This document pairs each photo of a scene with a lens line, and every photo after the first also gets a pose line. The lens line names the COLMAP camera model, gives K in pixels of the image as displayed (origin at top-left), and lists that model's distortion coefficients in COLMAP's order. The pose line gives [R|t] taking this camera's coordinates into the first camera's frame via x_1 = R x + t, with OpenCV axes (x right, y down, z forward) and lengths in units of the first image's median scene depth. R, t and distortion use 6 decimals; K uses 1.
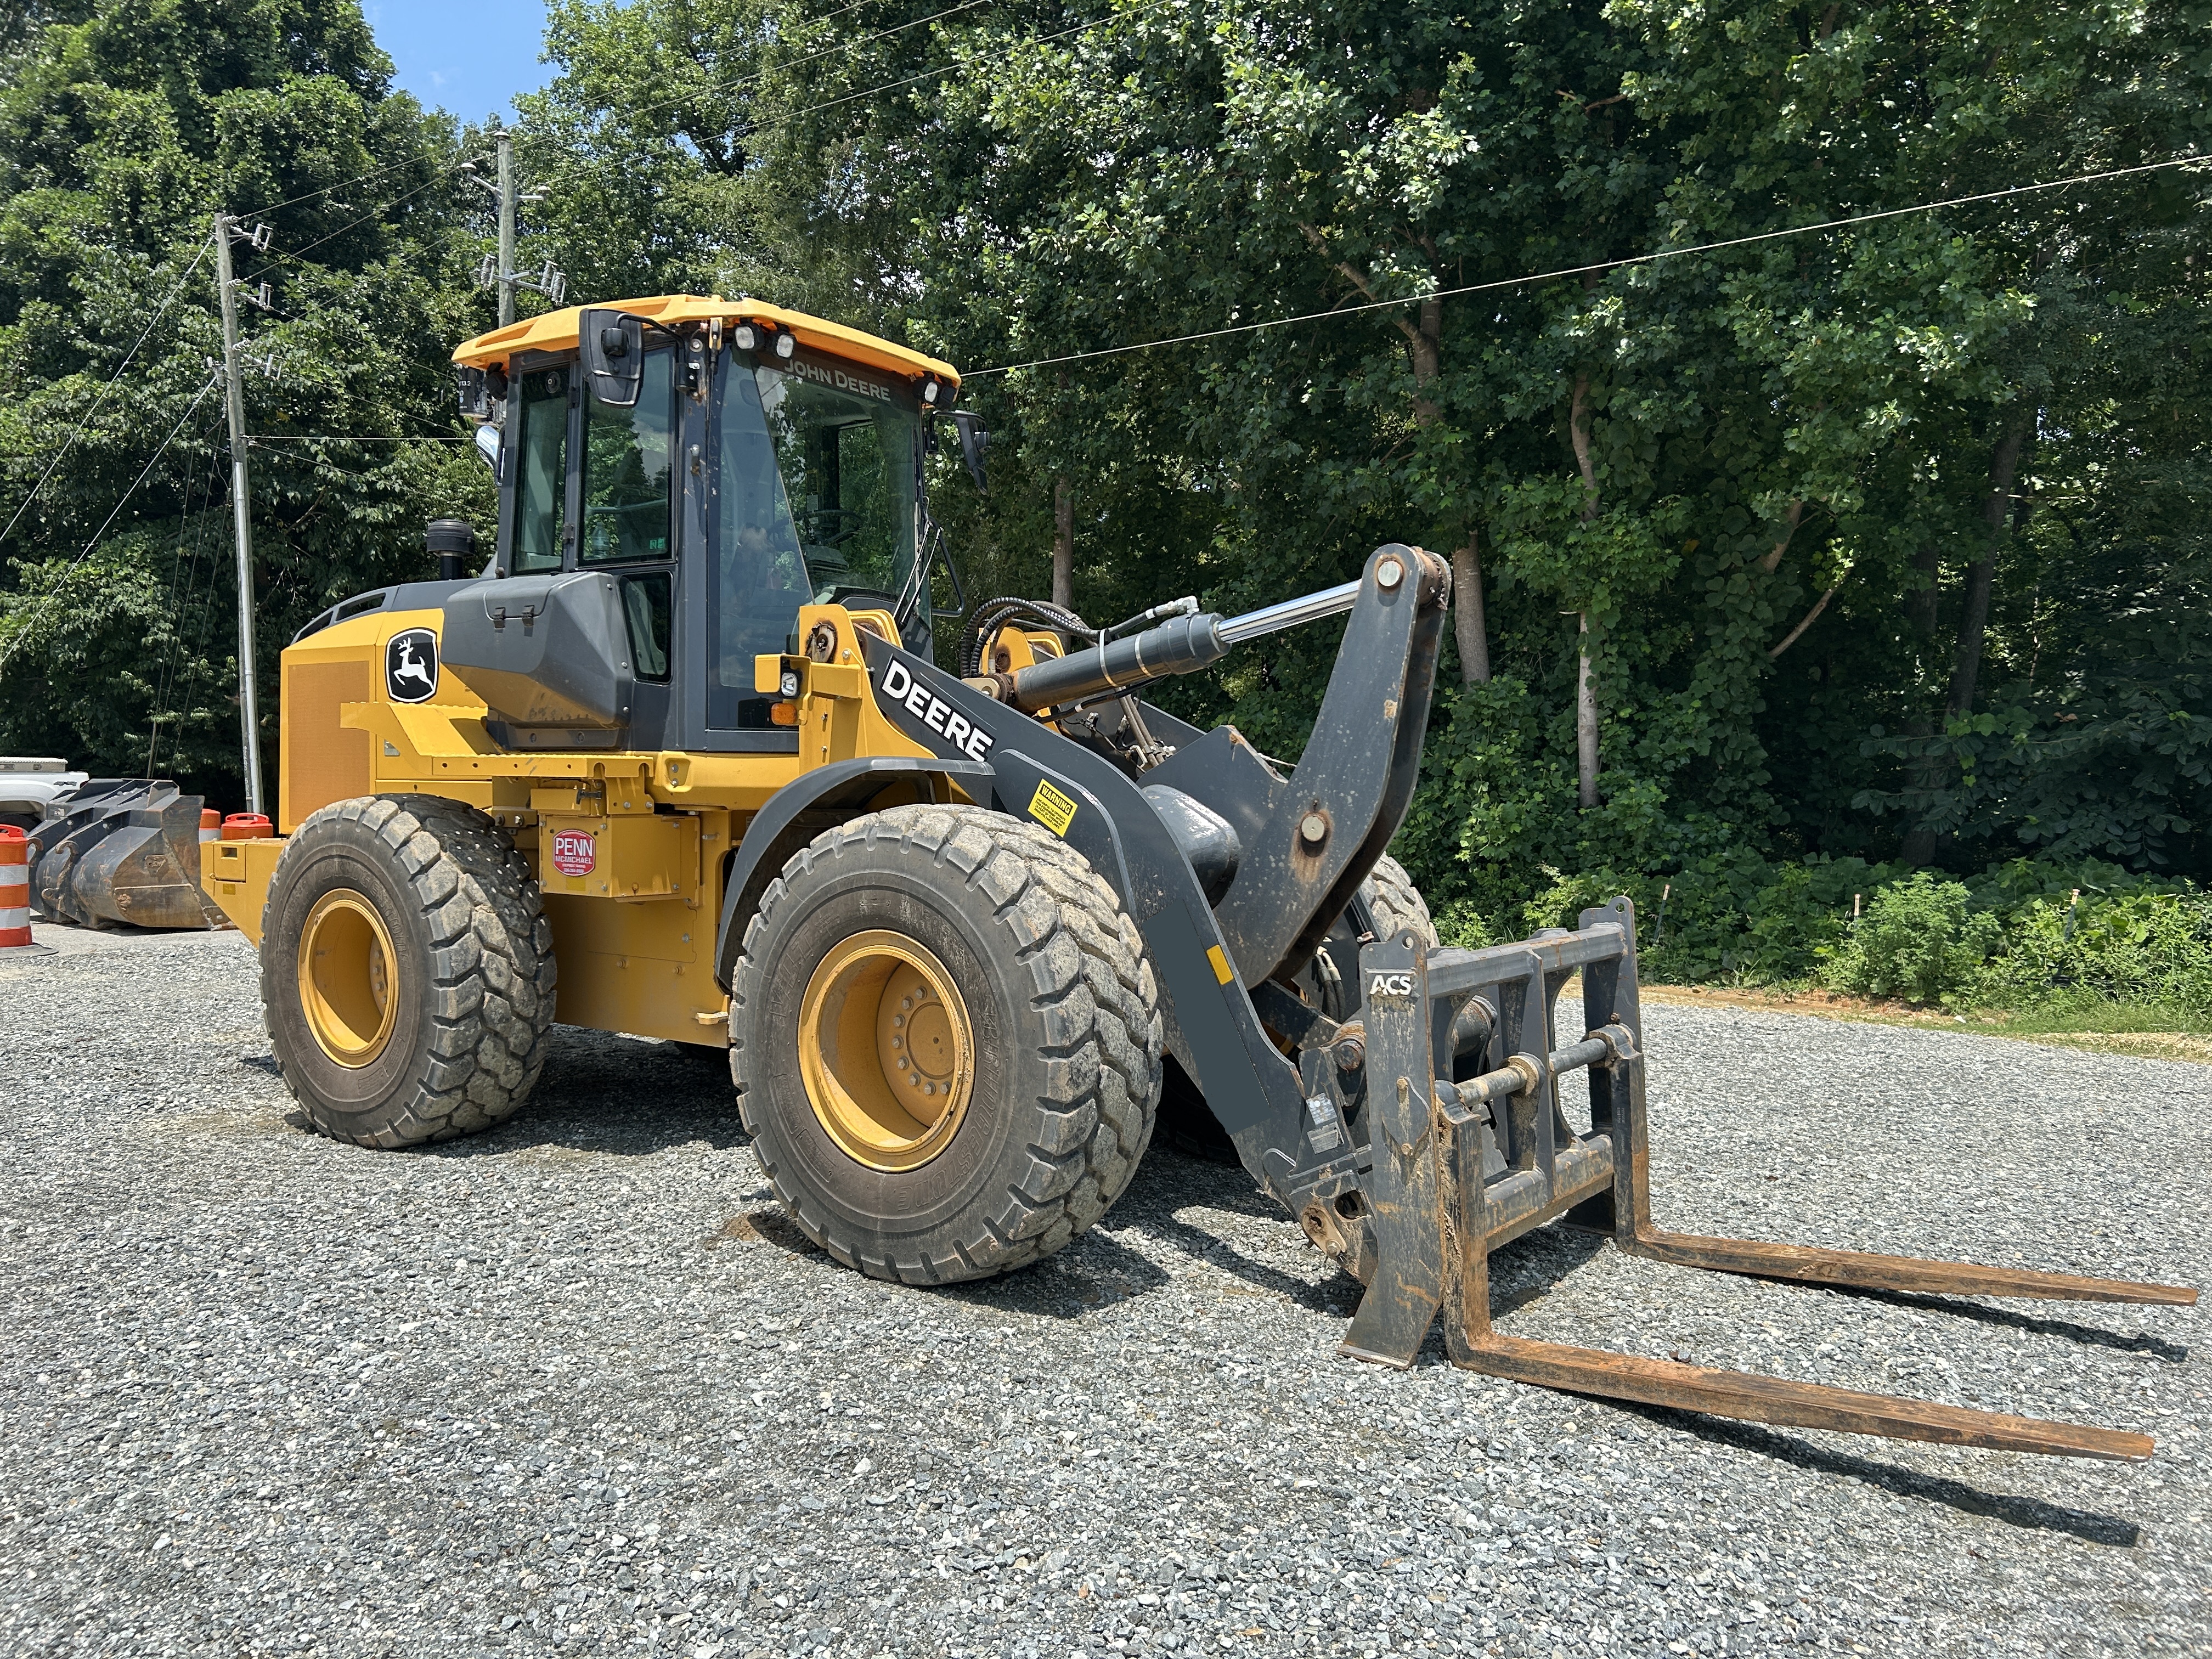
lens RADIAL K [[1678.5, 0, 1076.1], [0, 1678.5, 797.8], [0, 0, 1]] dist [0.046373, -0.047203]
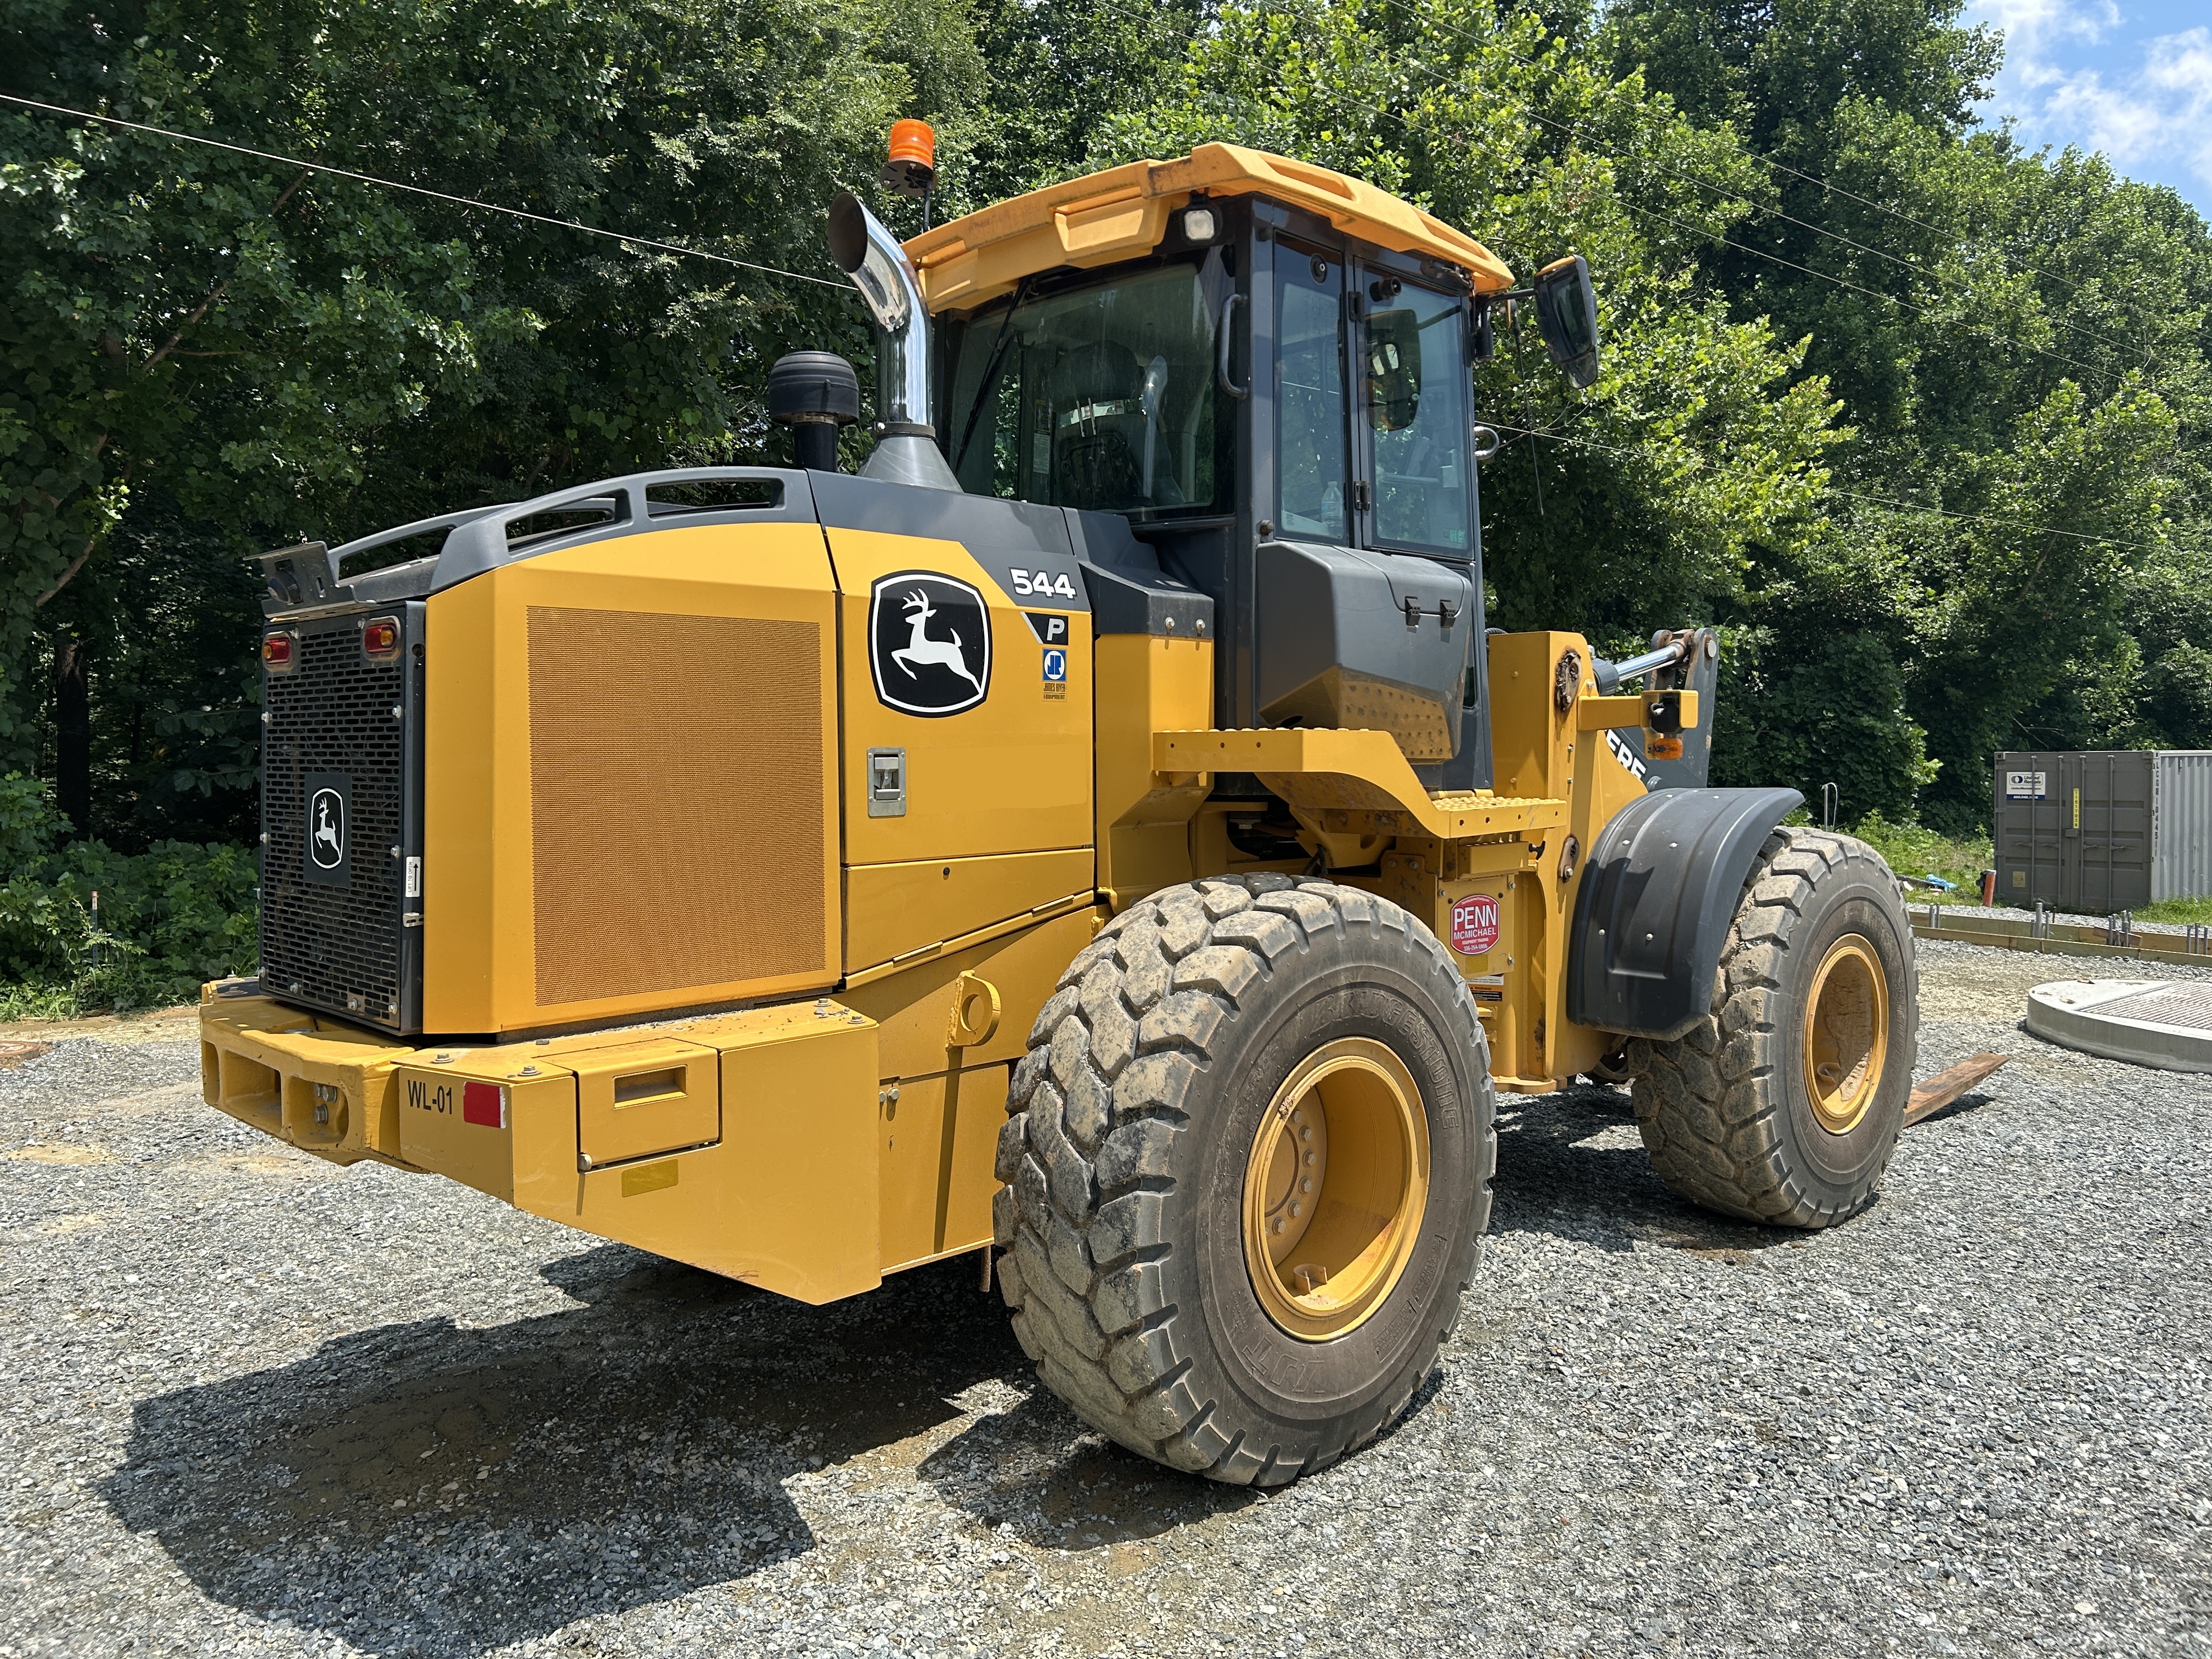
lens RADIAL K [[1678.5, 0, 1098.5], [0, 1678.5, 795.2], [0, 0, 1]] dist [0.046373, -0.047203]
pose [[0.164178, -0.042983, 0.985494, -0.442235], [0.018241, 0.999012, 0.040534, -0.025146], [-0.986262, 0.011322, 0.164800, 0.423389]]
